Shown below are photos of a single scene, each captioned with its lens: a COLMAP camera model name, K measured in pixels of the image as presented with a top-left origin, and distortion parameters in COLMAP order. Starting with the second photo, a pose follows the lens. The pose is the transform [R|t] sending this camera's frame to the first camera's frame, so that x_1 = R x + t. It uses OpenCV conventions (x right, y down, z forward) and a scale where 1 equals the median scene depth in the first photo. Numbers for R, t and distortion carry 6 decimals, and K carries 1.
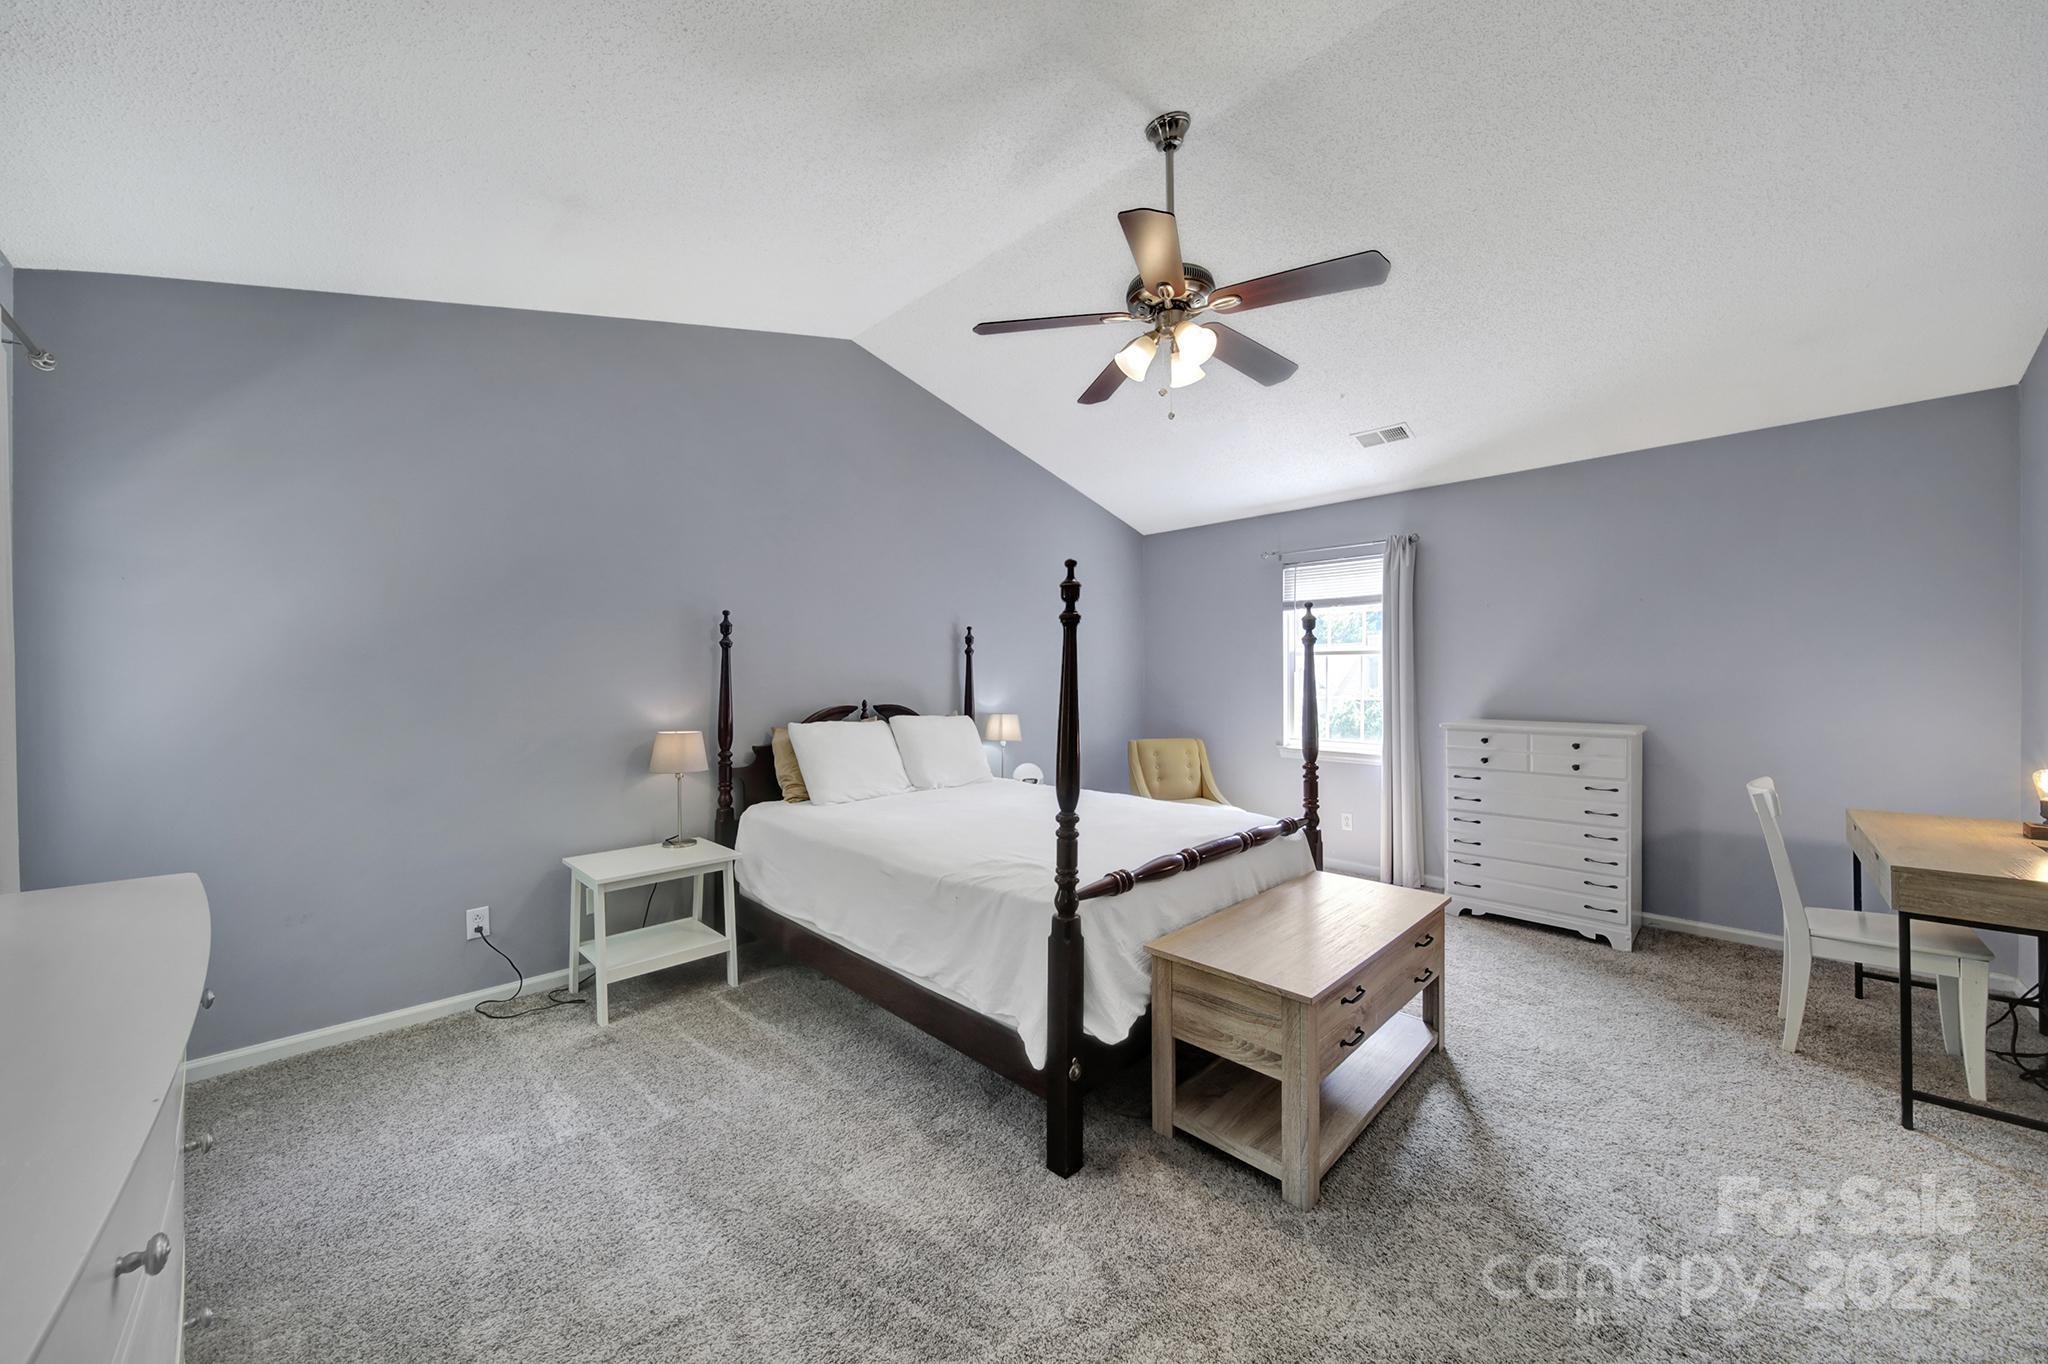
lens RADIAL K [[723.2, 0, 1020.3], [0, 723.2, 671.7], [0, 0, 1]] dist [-0.000849, -0.000100]
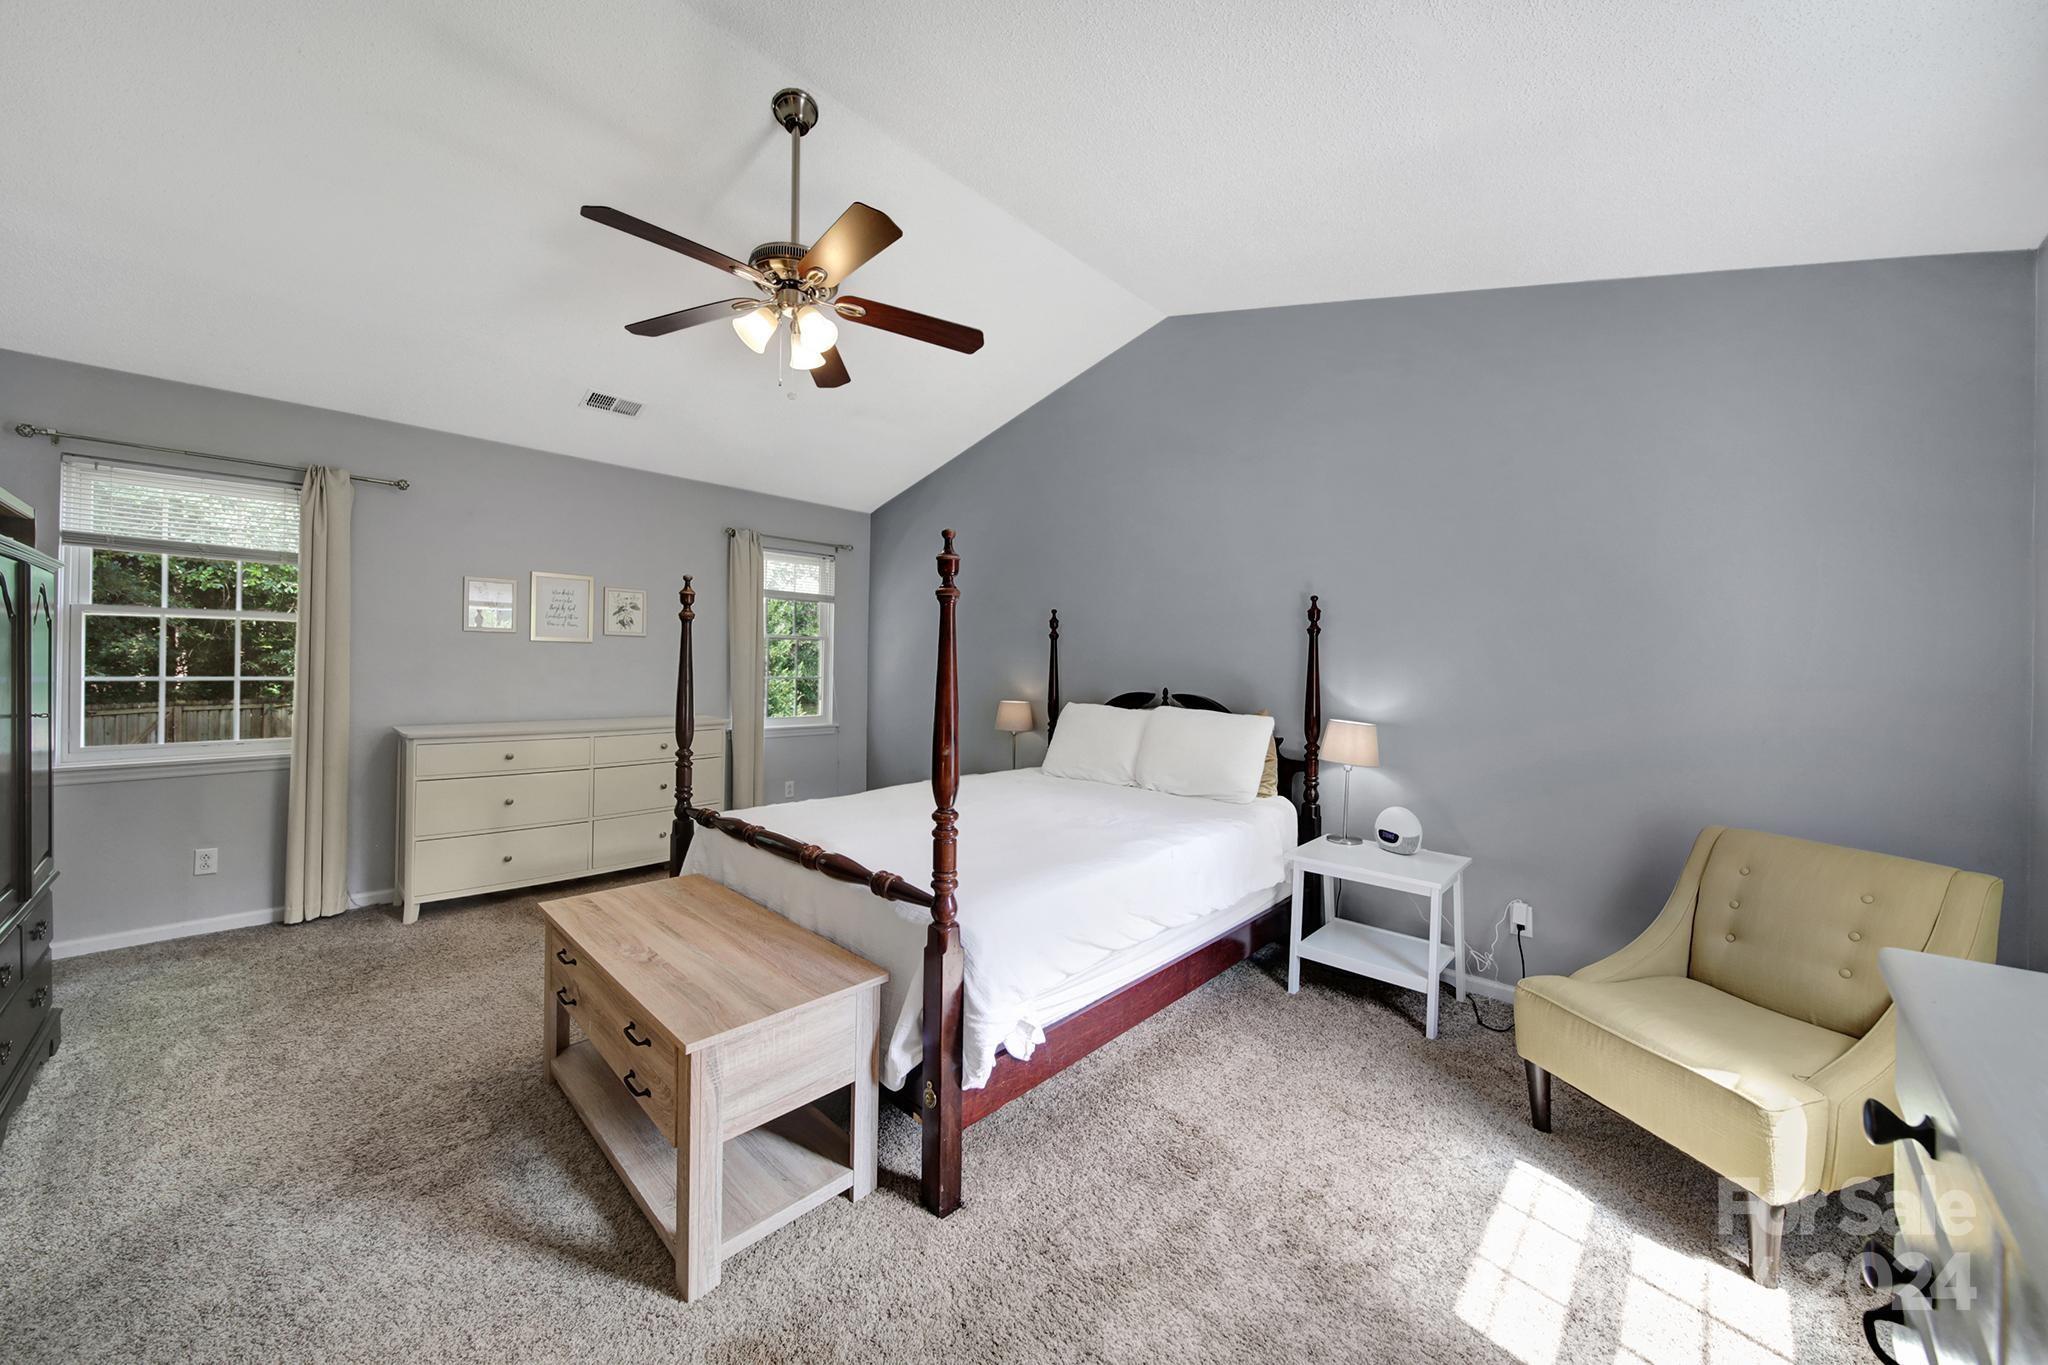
lens RADIAL K [[731.5, 0, 1017.0], [0, 731.5, 656.4], [0, 0, 1]] dist [-0.001023, -0.000142]
pose [[0.015314, -0.009244, -0.999840, 0.890450], [-0.005914, 0.999939, -0.009335, 0.009404], [0.999865, 0.006056, 0.015258, 0.947790]]
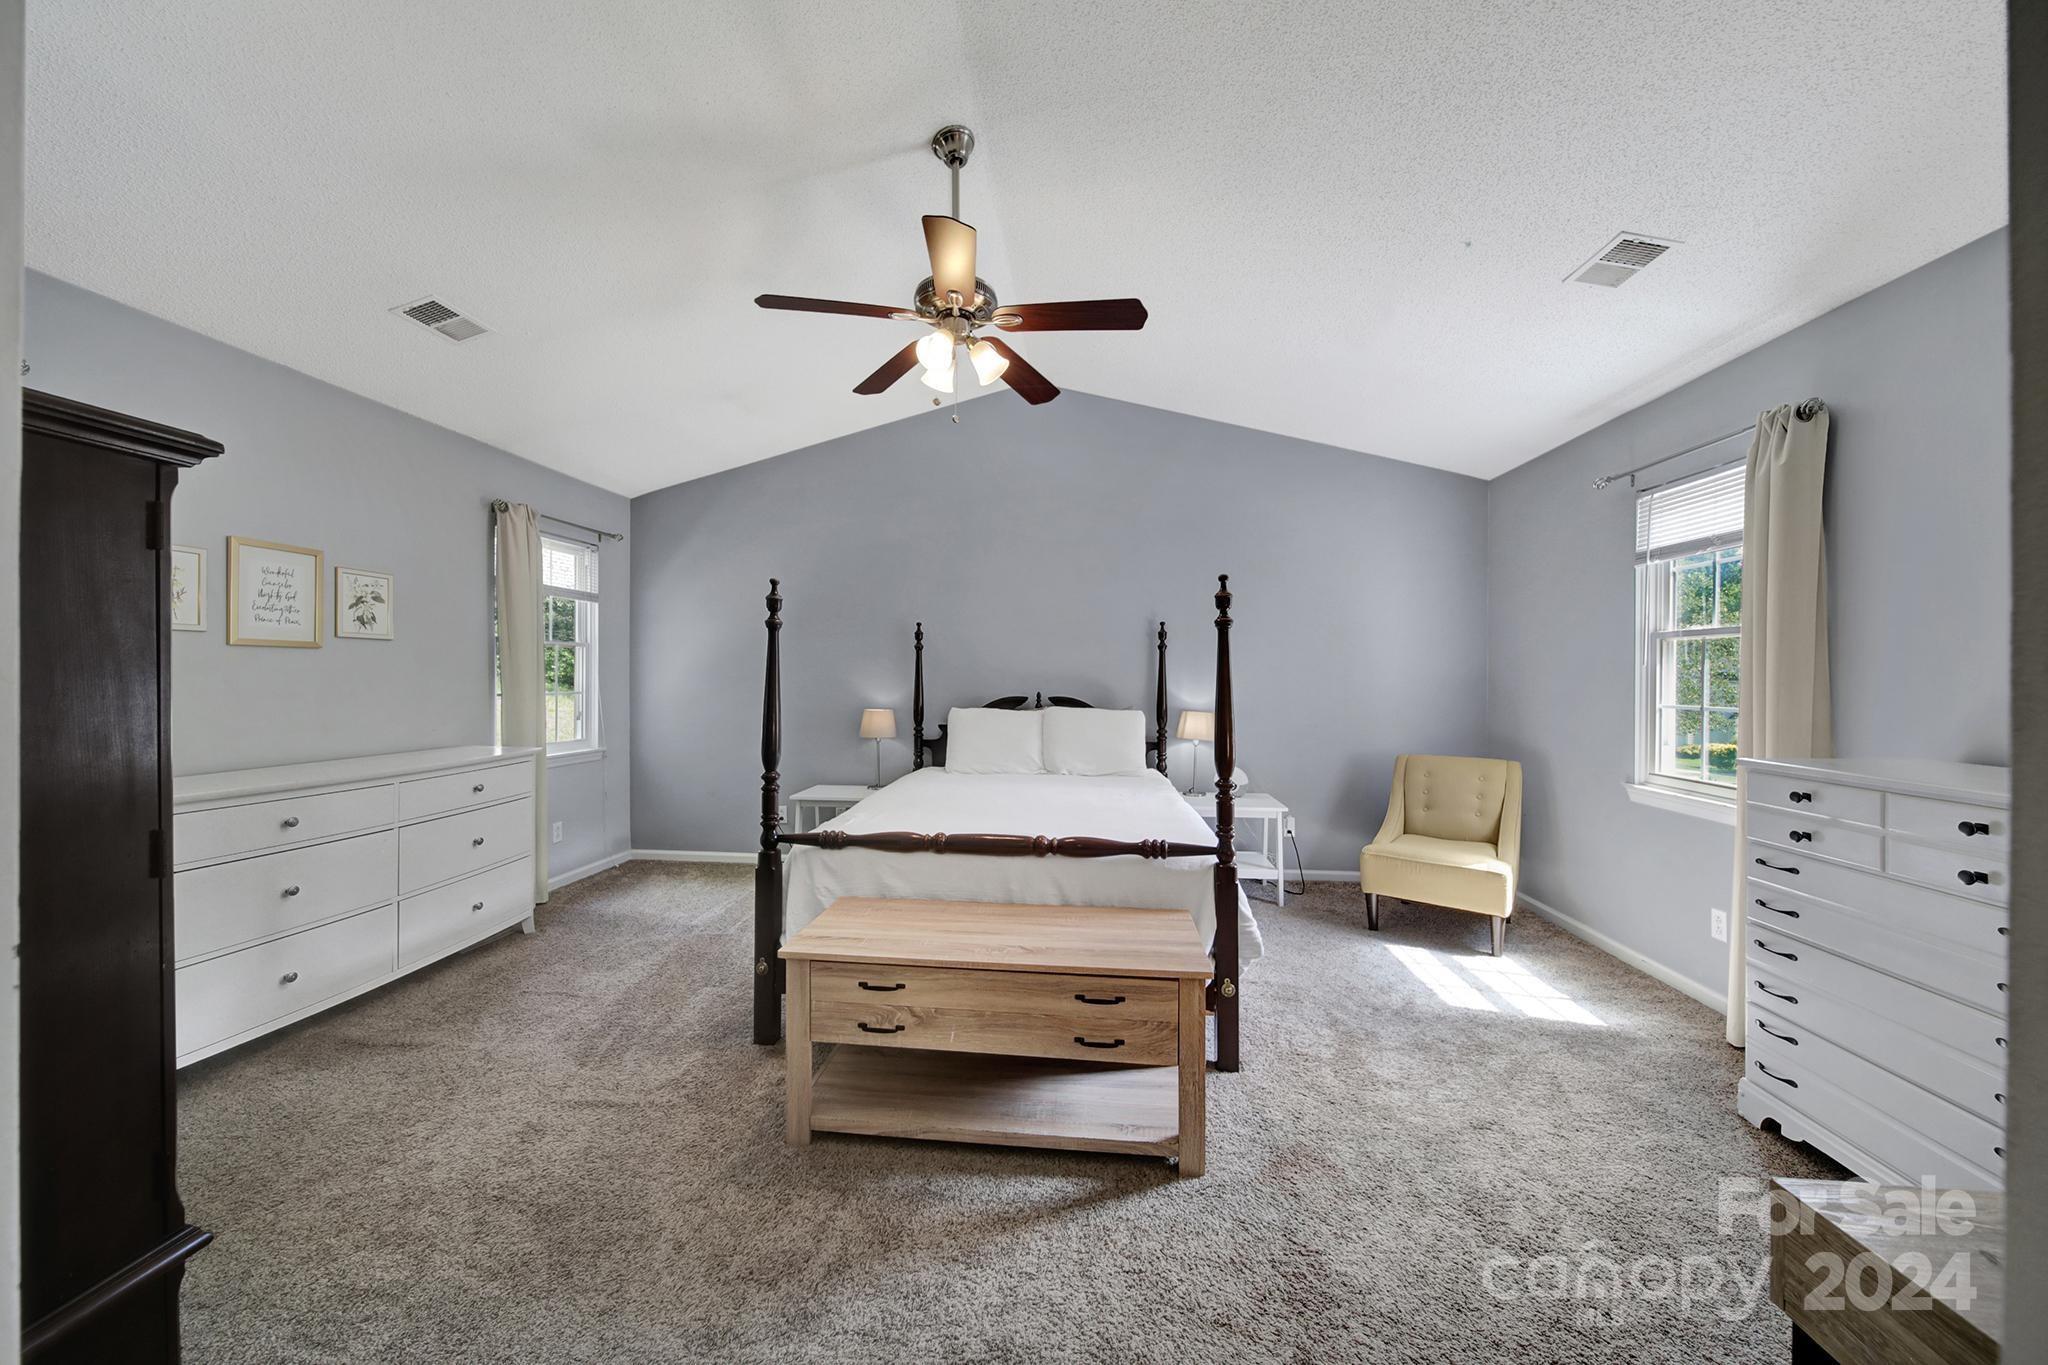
lens RADIAL K [[723.2, 0, 1020.3], [0, 723.2, 672.2], [0, 0, 1]] dist [-0.000849, -0.000100]
pose [[0.633293, -0.000241, -0.773912, 0.785572], [0.002672, 0.999995, 0.001875, 0.006690], [0.773908, -0.003255, 0.633290, 0.300152]]
